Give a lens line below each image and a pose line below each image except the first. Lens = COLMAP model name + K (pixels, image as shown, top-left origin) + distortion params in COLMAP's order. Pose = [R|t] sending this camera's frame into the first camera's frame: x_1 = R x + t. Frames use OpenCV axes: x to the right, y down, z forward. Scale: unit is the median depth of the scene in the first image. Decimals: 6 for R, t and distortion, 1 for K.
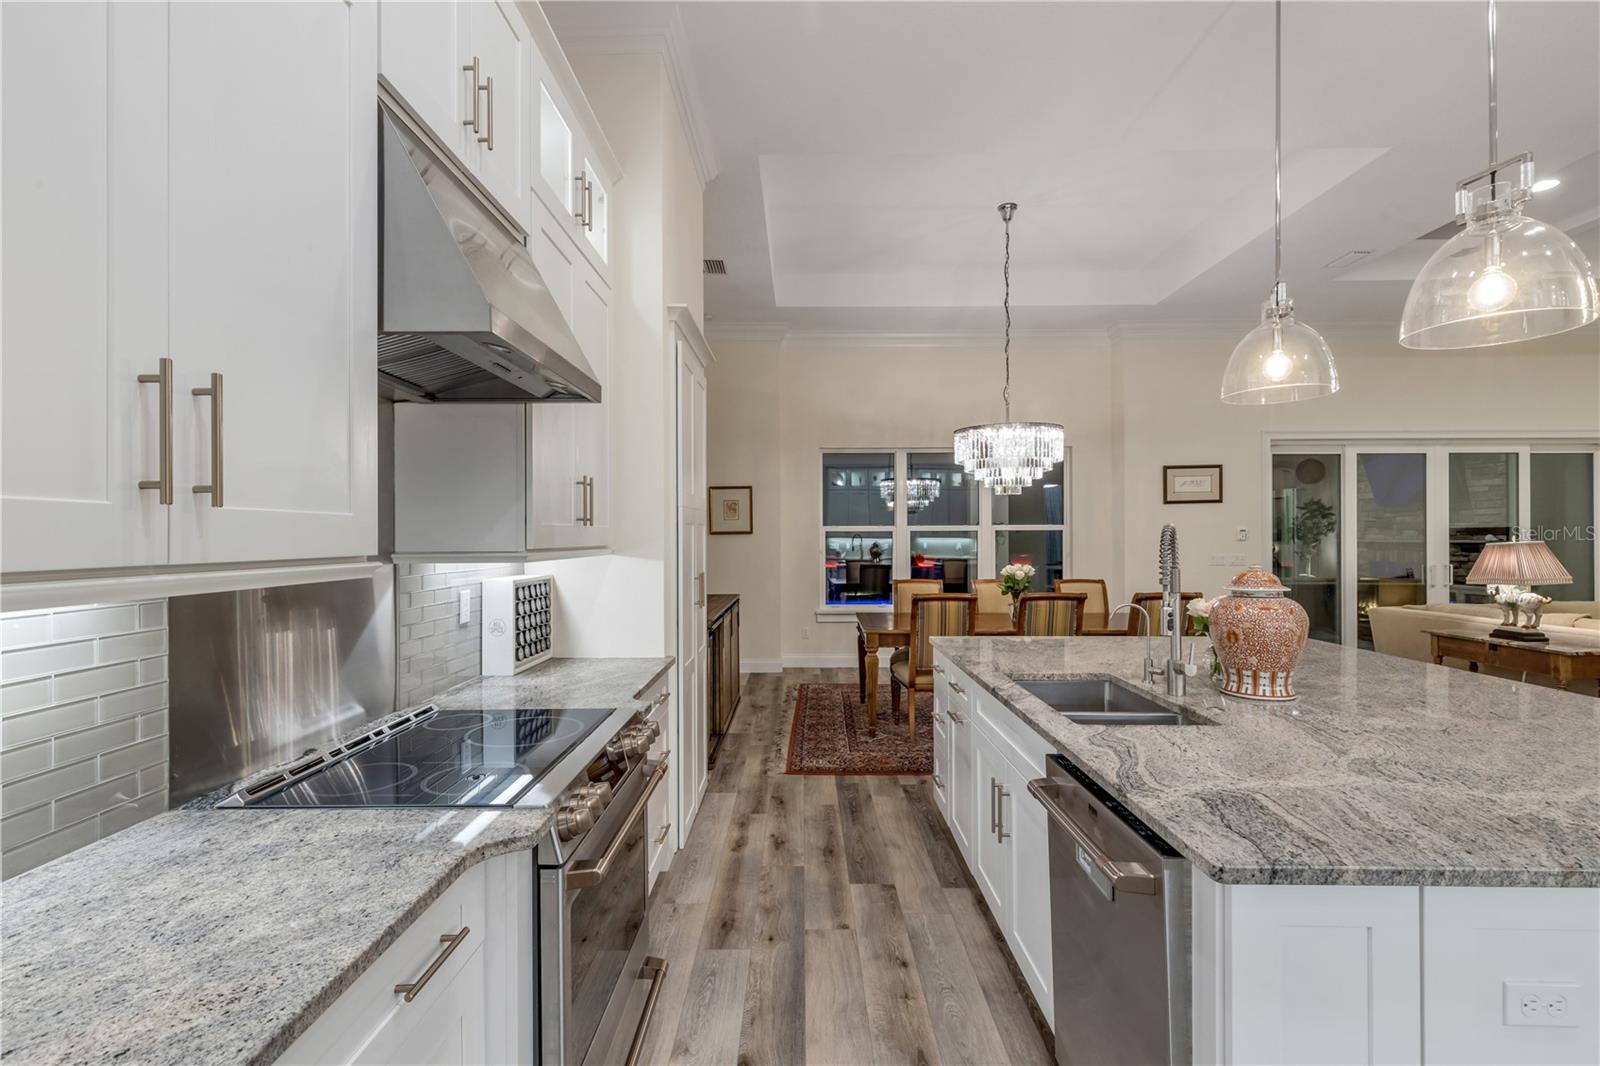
lens RADIAL K [[718.3, 0, 799.8], [0, 718.3, 533.5], [0, 0, 1]] dist [0.004697, -0.002126]
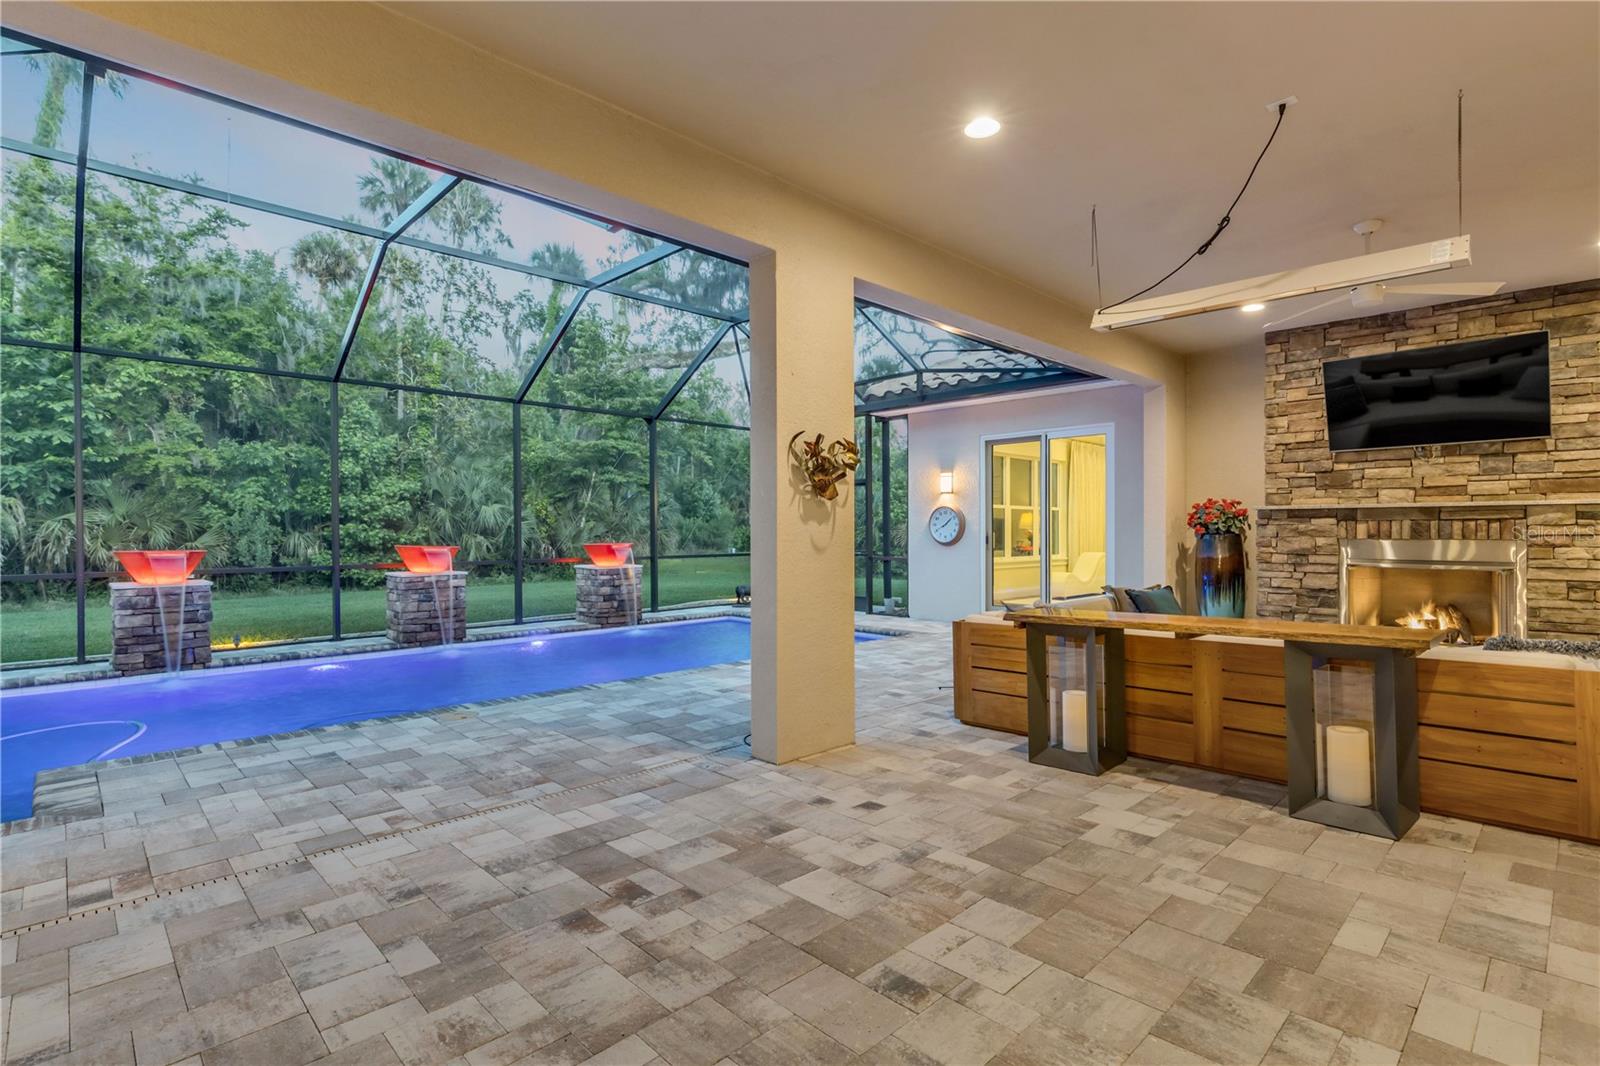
lens RADIAL K [[747.9, 0, 806.5], [0, 747.9, 534.6], [0, 0, 1]] dist [-0.004721, 0.000280]
pose [[0.718685, -0.002065, 0.695333, 0.016871], [-0.003973, 0.999967, 0.007075, 0.032723], [-0.695325, -0.007847, 0.718653, 0.887285]]
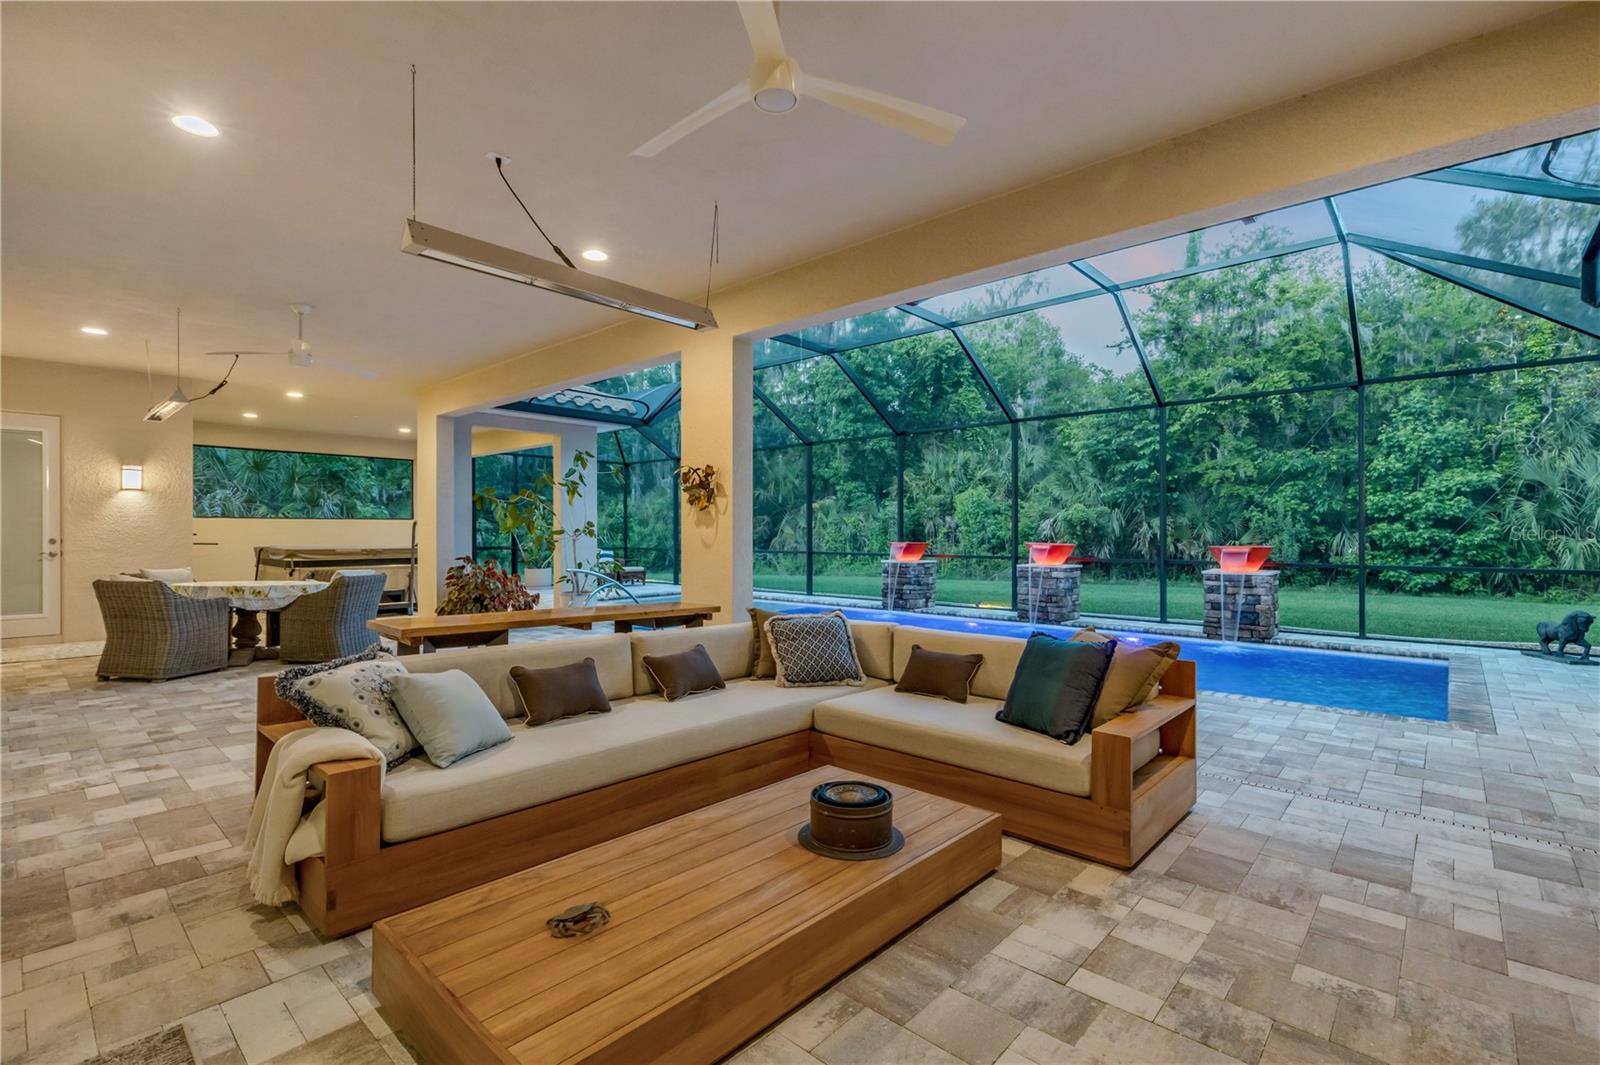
lens RADIAL K [[718.3, 0, 807.0], [0, 718.3, 539.4], [0, 0, 1]] dist [0.004697, -0.002126]
pose [[0.750752, 0.011163, -0.660490, 0.753873], [0.000692, 0.999843, 0.017686, 0.029277], [0.660584, -0.013735, 0.750626, 0.807556]]
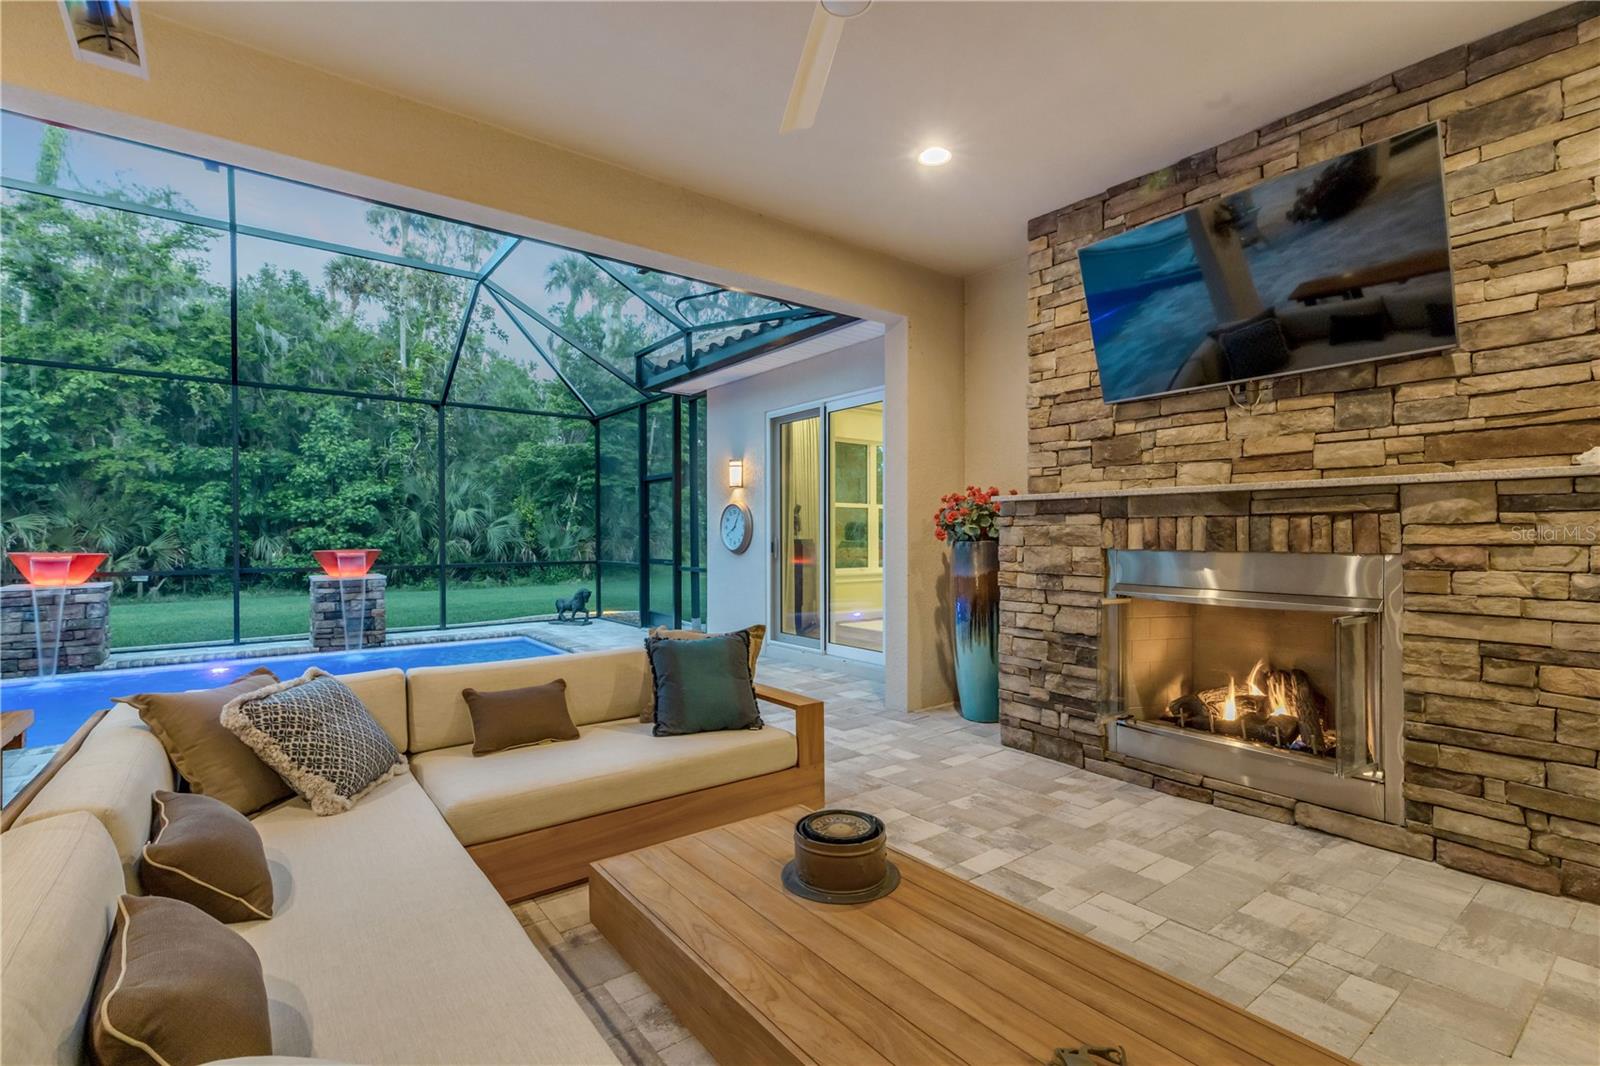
lens RADIAL K [[718.3, 0, 793.7], [0, 718.3, 535.3], [0, 0, 1]] dist [0.004697, -0.002126]
pose [[0.796163, 0.002246, 0.605078, 0.464478], [-0.004784, 0.999985, 0.002583, 0.031742], [-0.605063, -0.004951, 0.796162, 0.835218]]
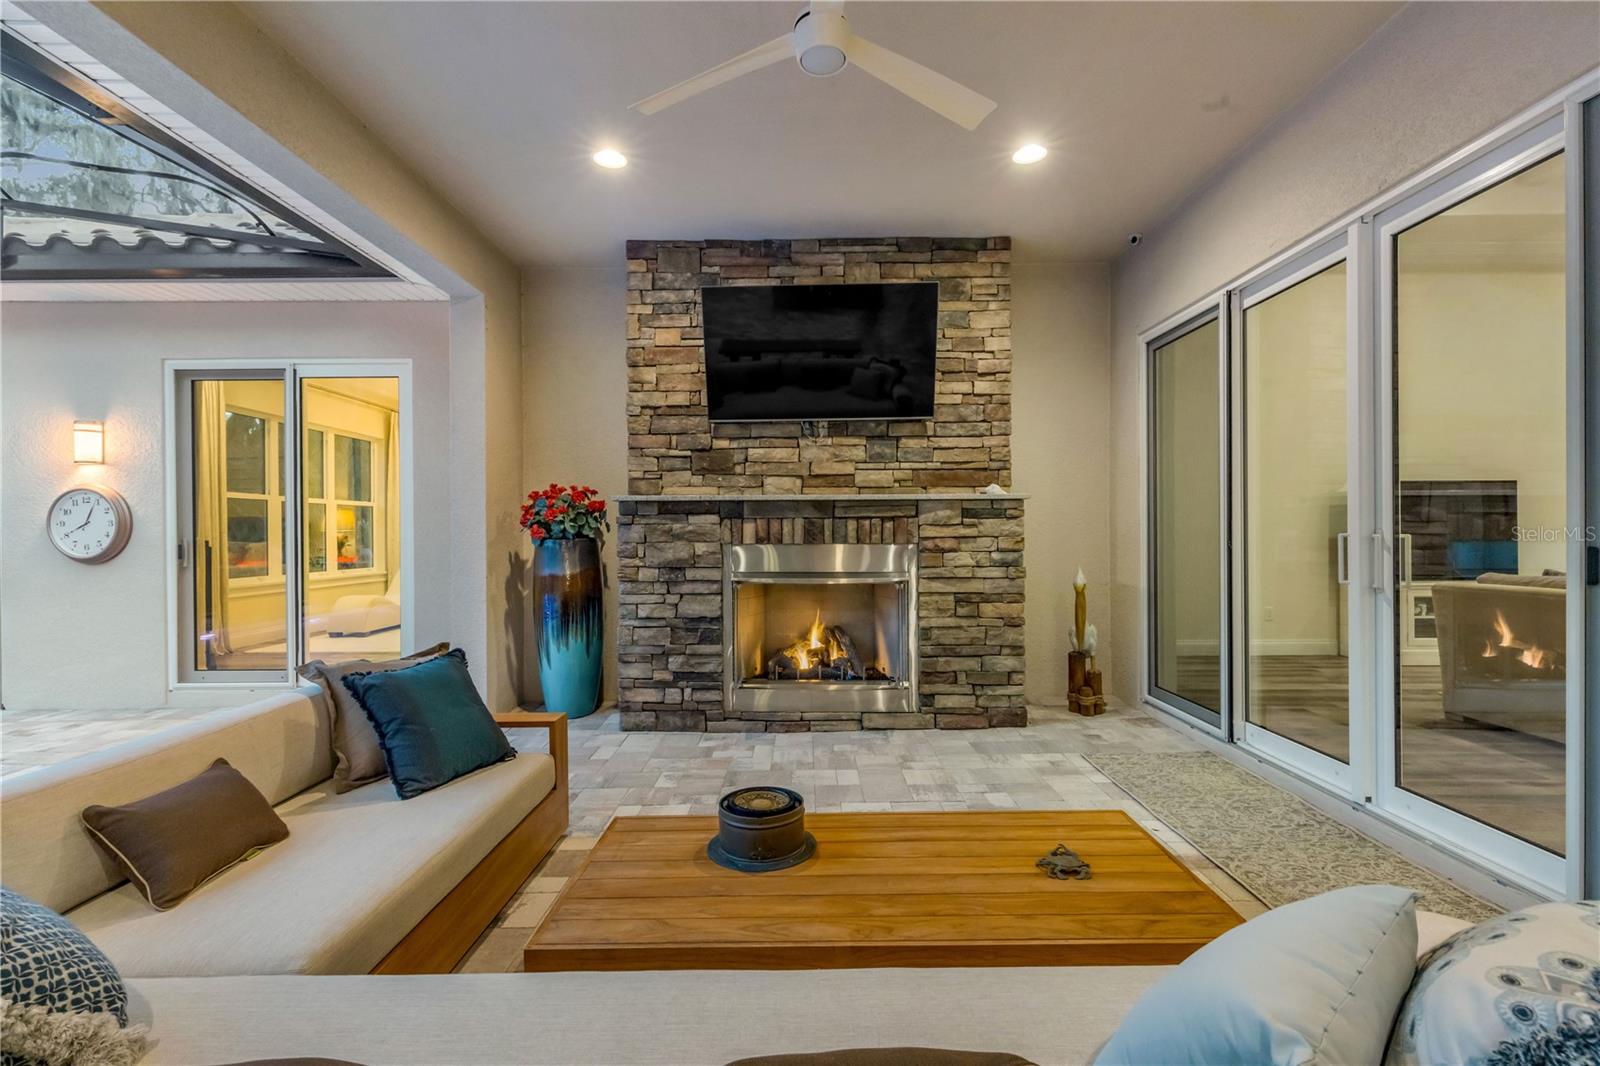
lens RADIAL K [[718.3, 0, 792.9], [0, 718.3, 534.8], [0, 0, 1]] dist [0.004697, -0.002126]
pose [[0.014638, -0.001645, 0.999891, 0.372922], [-0.000346, 0.999999, 0.001650, 0.032587], [-0.999893, -0.000370, 0.014638, 0.984434]]
